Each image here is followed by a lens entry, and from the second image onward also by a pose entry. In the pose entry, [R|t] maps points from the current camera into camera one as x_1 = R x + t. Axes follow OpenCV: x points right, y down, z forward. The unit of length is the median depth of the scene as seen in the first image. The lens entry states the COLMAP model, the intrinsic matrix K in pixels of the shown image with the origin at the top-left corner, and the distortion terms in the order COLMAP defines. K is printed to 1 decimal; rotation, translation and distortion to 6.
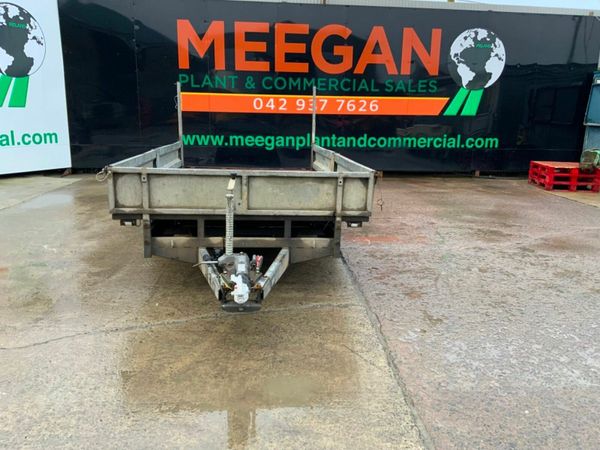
lens RADIAL K [[510.6, 0, 300.0], [0, 510.6, 225.0], [0, 0, 1]] dist [0.097276, -0.167854]
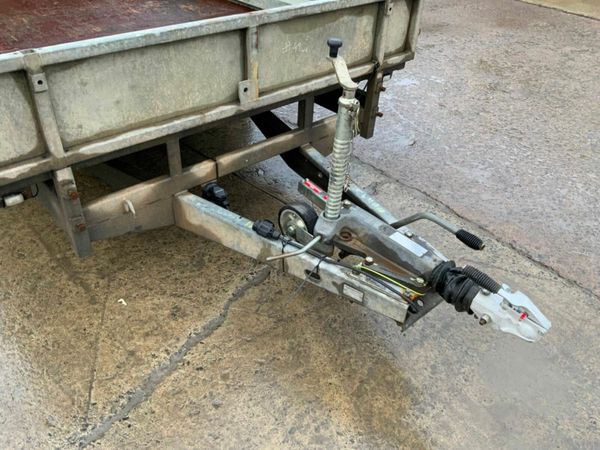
lens RADIAL K [[495.3, 0, 300.0], [0, 495.3, 225.0], [0, 0, 1]] dist [0.083739, -0.153605]
pose [[0.807502, -0.348064, 0.476227, -0.142294], [0.104947, 0.879244, 0.464668, -0.058461], [-0.580454, -0.325242, 0.746519, 0.236740]]
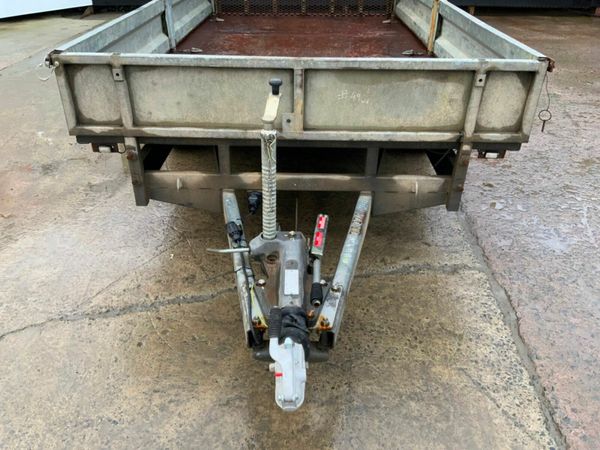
lens RADIAL K [[495.3, 0, 300.0], [0, 495.3, 225.0], [0, 0, 1]] dist [0.083739, -0.153605]
pose [[0.993172, 0.045389, -0.107470, -0.017547], [-0.007461, 0.944037, 0.329754, -0.046386], [0.116423, -0.326701, 0.937930, 0.186344]]
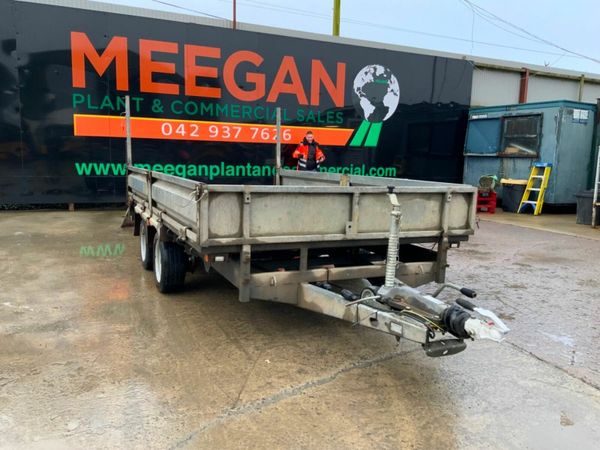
lens RADIAL K [[504.1, 0, 307.9], [0, 504.1, 225.3], [0, 0, 1]] dist [0.142765, -0.319476]
pose [[0.942390, -0.040682, 0.332033, -0.187955], [0.062867, 0.996430, -0.056345, -0.000545], [-0.328556, 0.073973, 0.941583, 0.100589]]
